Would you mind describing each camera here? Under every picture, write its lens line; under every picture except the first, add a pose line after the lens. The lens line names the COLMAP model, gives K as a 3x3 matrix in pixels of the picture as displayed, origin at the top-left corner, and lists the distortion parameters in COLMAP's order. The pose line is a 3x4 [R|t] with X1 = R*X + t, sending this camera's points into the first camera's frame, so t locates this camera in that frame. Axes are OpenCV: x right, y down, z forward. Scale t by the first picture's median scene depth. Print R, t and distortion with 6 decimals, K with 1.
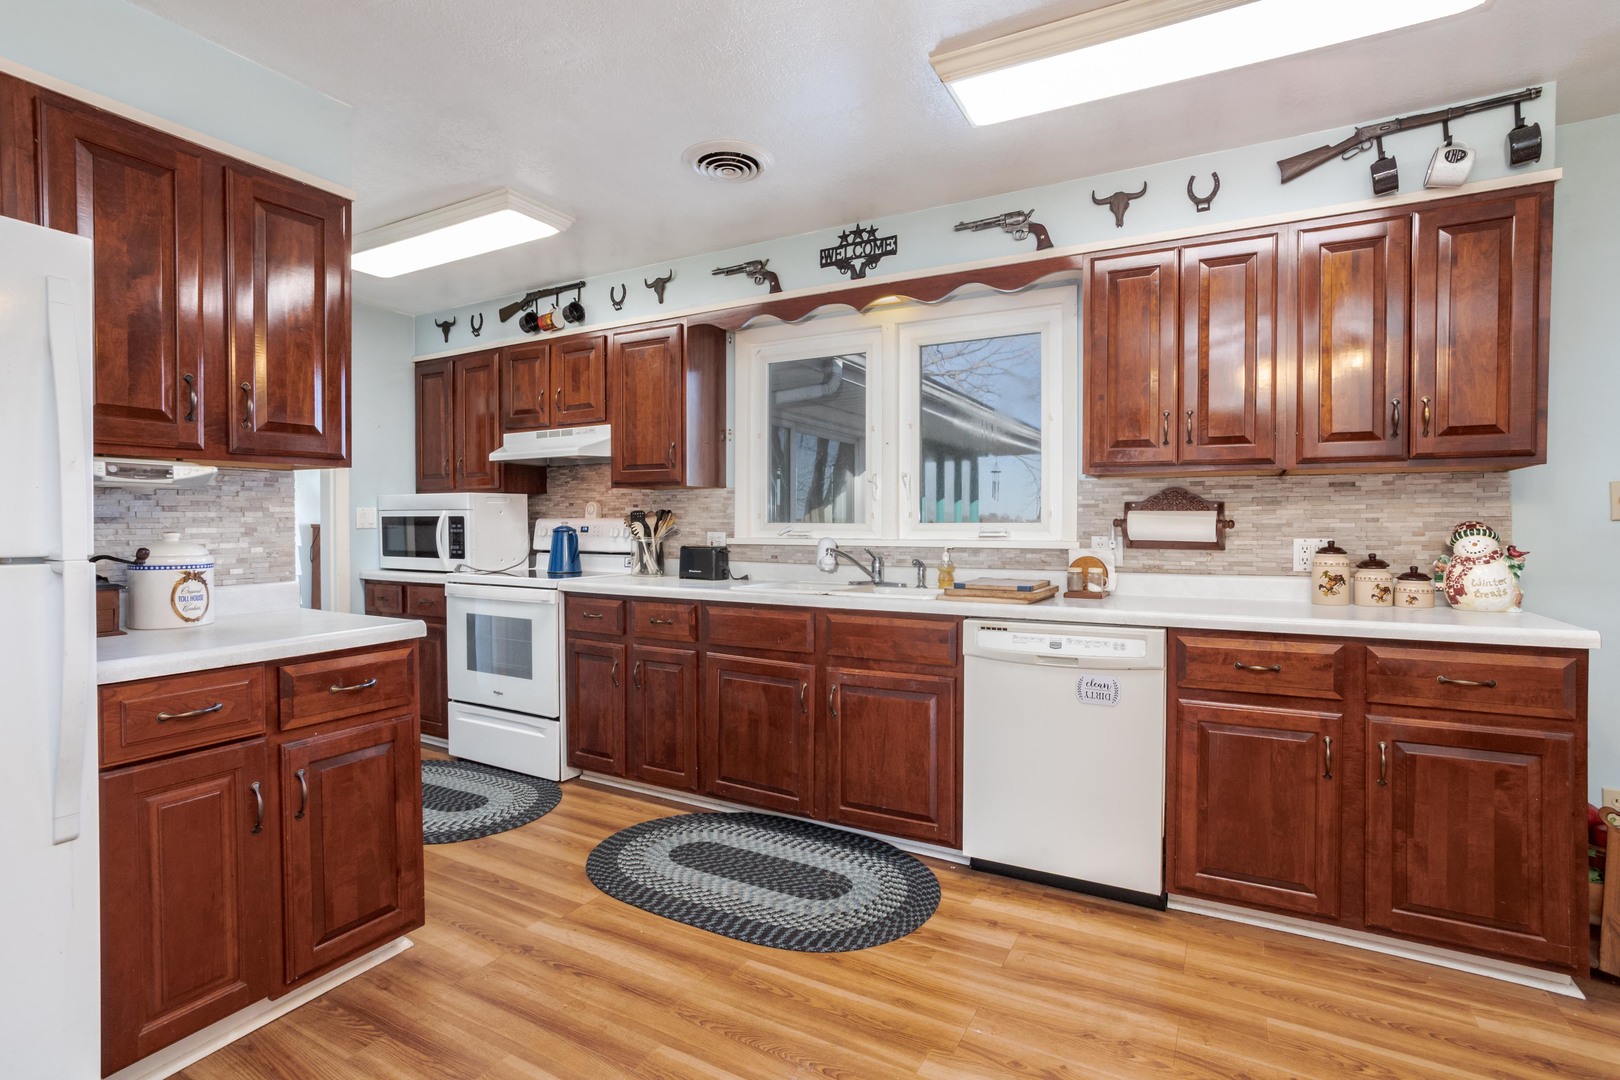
lens RADIAL K [[788.7, 0, 806.6], [0, 788.7, 537.9], [0, 0, 1]] dist [-0.046374, 0.026146]
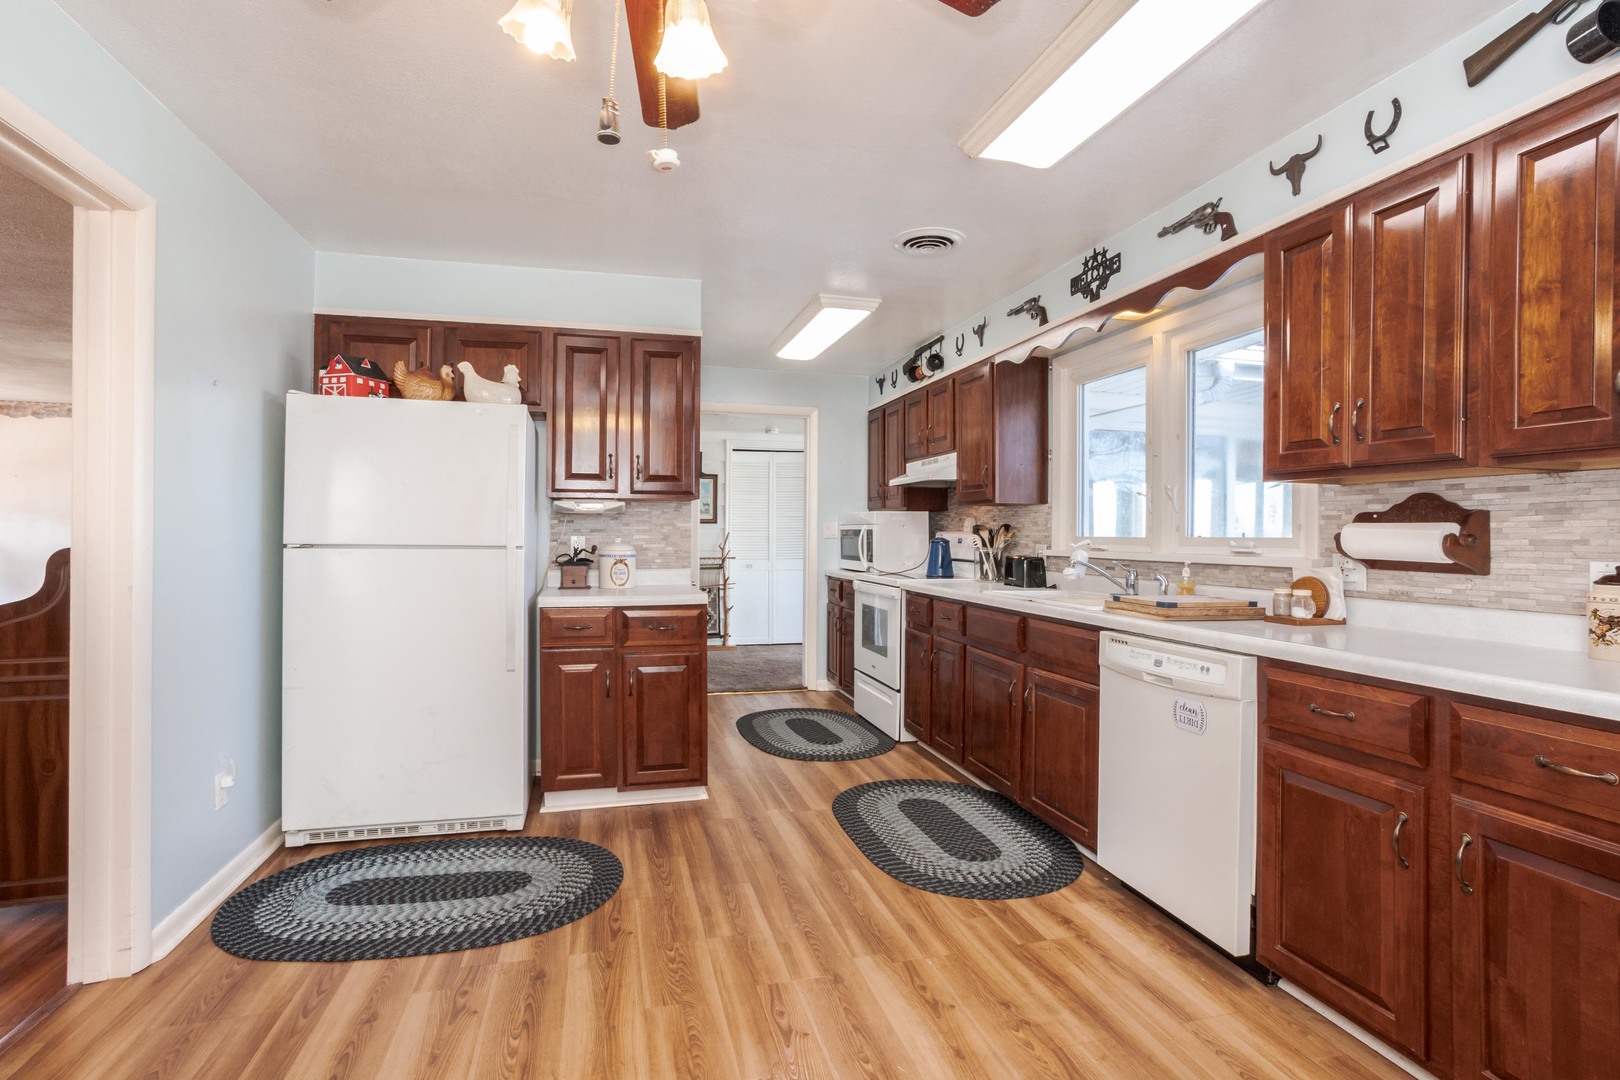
lens RADIAL K [[788.7, 0, 794.9], [0, 788.7, 535.7], [0, 0, 1]] dist [-0.046374, 0.026146]
pose [[0.682844, 0.006262, -0.730537, 0.628663], [-0.021325, 0.999708, -0.011363, 0.000414], [0.730253, 0.023338, 0.682778, 0.014115]]
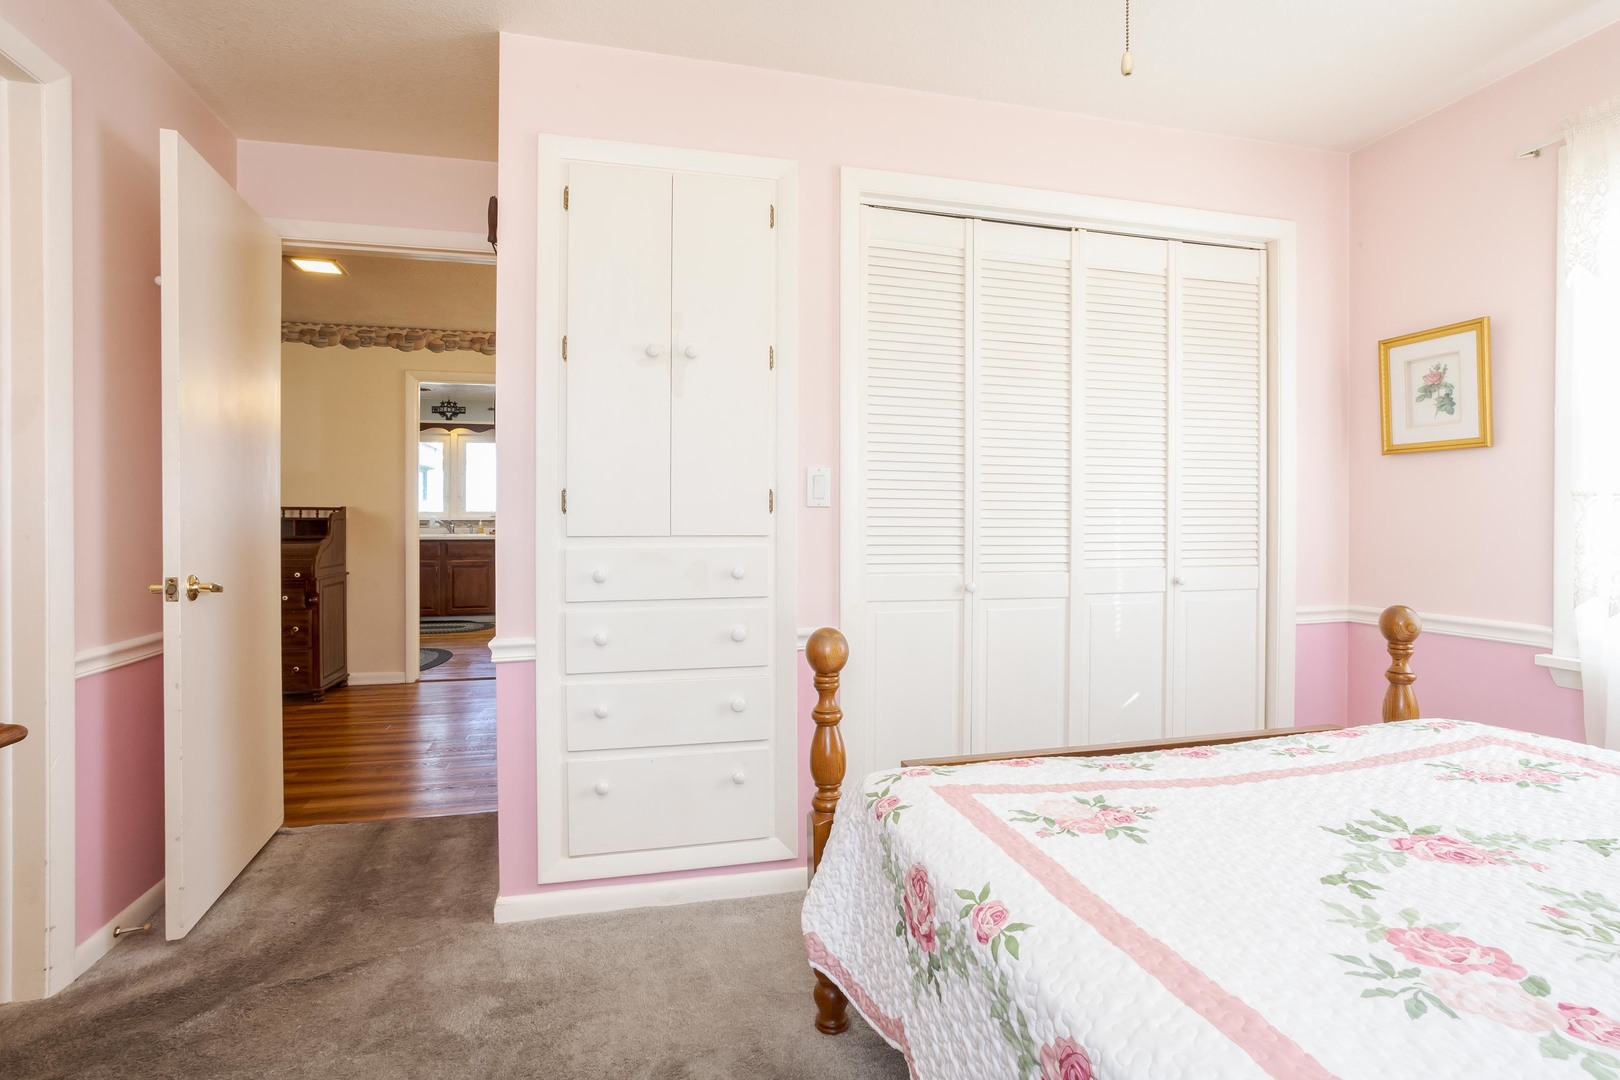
lens RADIAL K [[788.7, 0, 809.8], [0, 788.7, 528.9], [0, 0, 1]] dist [-0.046374, 0.026146]
pose [[0.730589, -0.001421, 0.682816, -0.985368], [0.005397, 0.999979, -0.003694, 0.070118], [-0.682797, 0.006384, 0.730581, -2.067264]]
